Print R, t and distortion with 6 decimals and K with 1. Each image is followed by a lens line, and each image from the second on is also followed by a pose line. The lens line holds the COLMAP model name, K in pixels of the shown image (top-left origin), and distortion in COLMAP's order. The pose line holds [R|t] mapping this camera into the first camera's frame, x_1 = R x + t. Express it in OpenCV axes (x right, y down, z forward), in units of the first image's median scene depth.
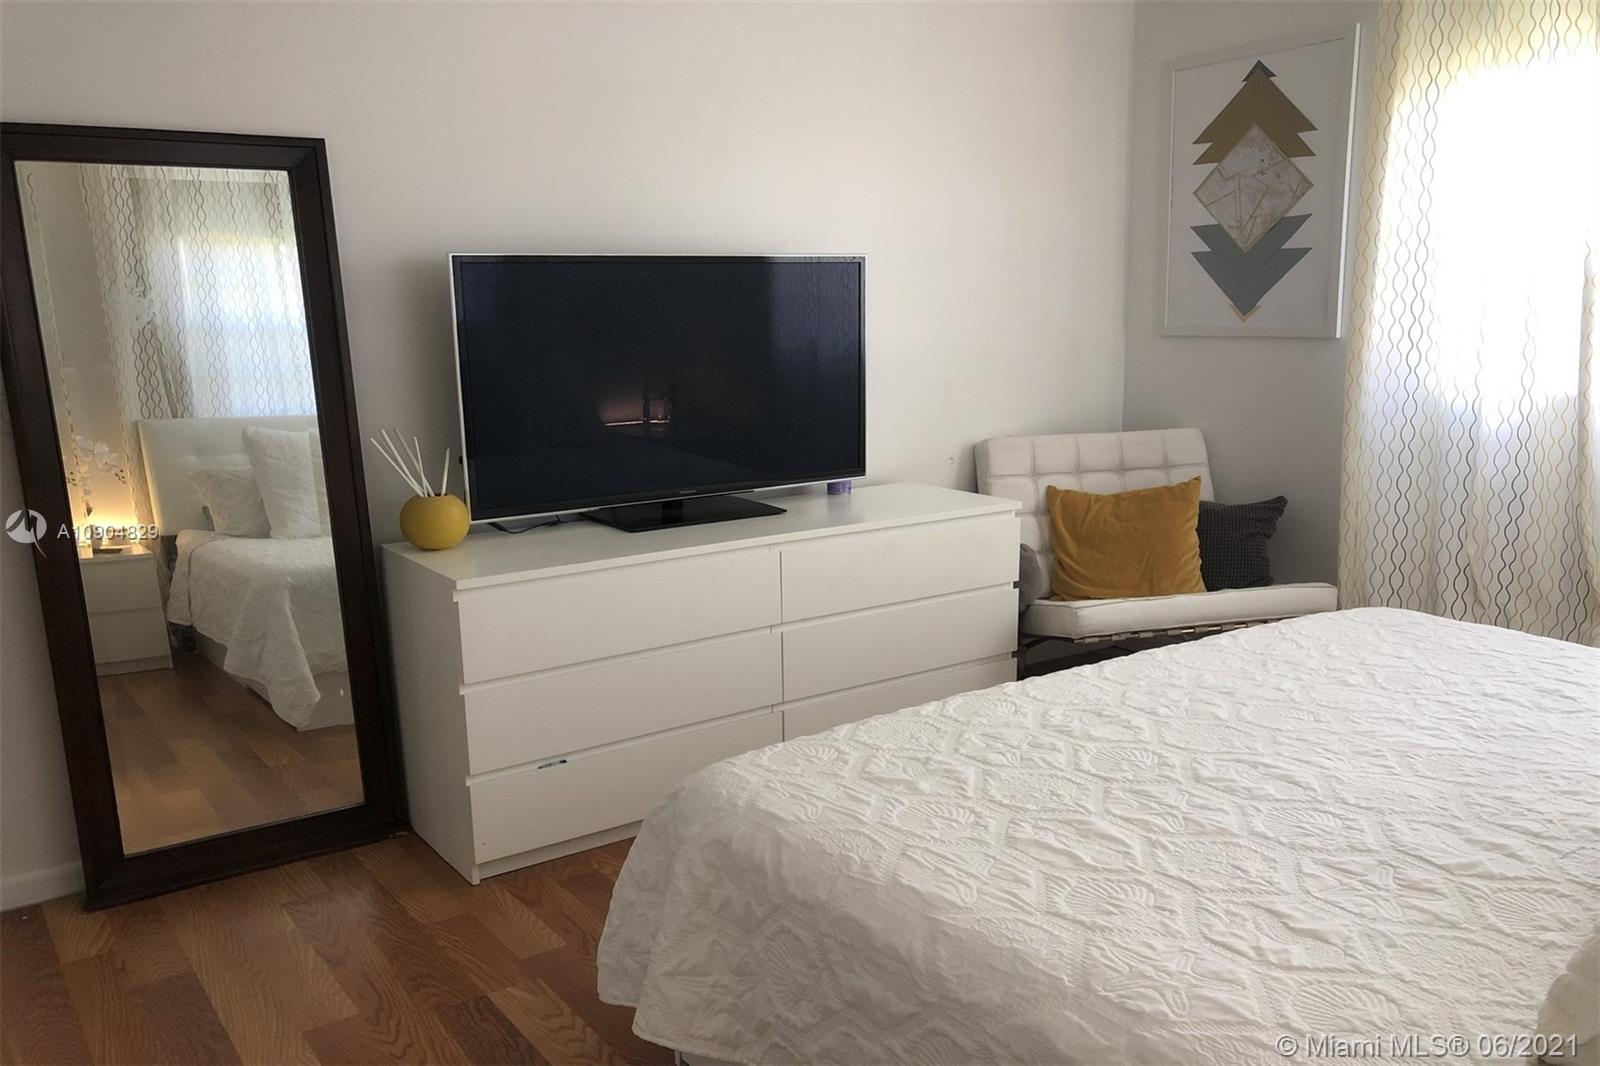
lens RADIAL K [[1315.3, 0, 793.1], [0, 1315.3, 569.3], [0, 0, 1]] dist [0.027725, 0.000008]
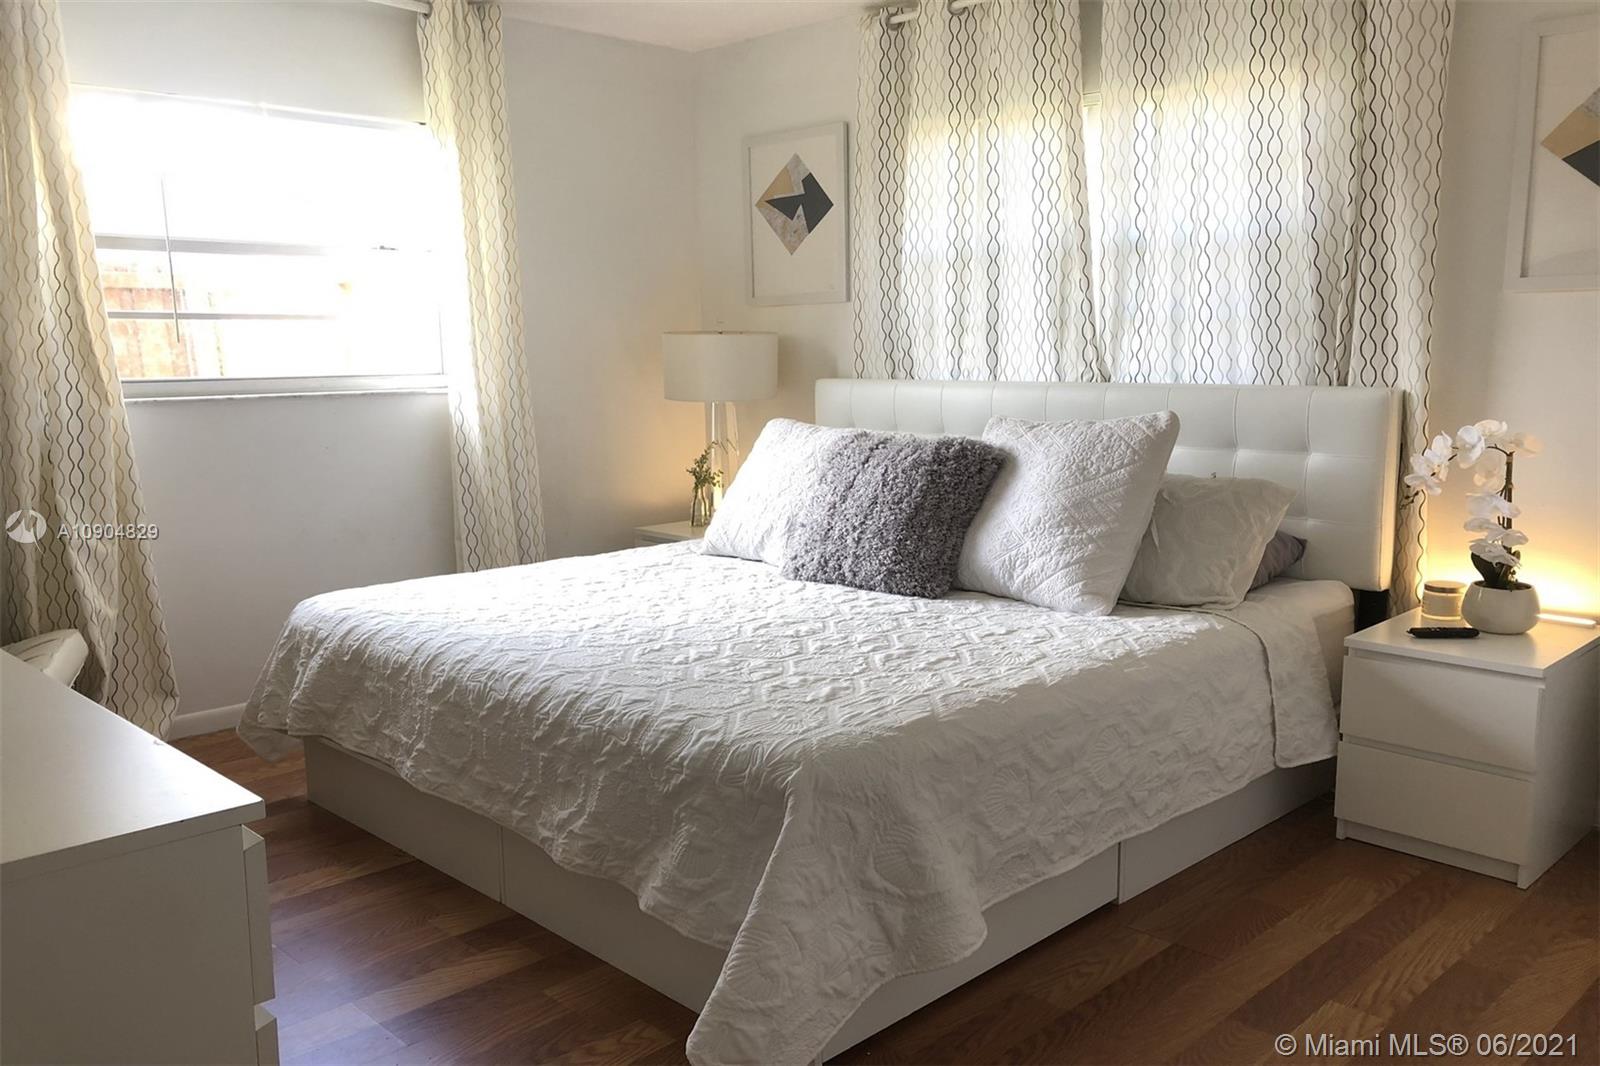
lens RADIAL K [[1298.4, 0, 796.5], [0, 1298.4, 551.6], [0, 0, 1]] dist [0.058366, -0.042459]
pose [[-0.166066, -0.137576, 0.976471, -1.057448], [0.216370, 0.961006, 0.172195, -0.170827], [-0.962084, 0.239874, -0.129823, 1.174266]]
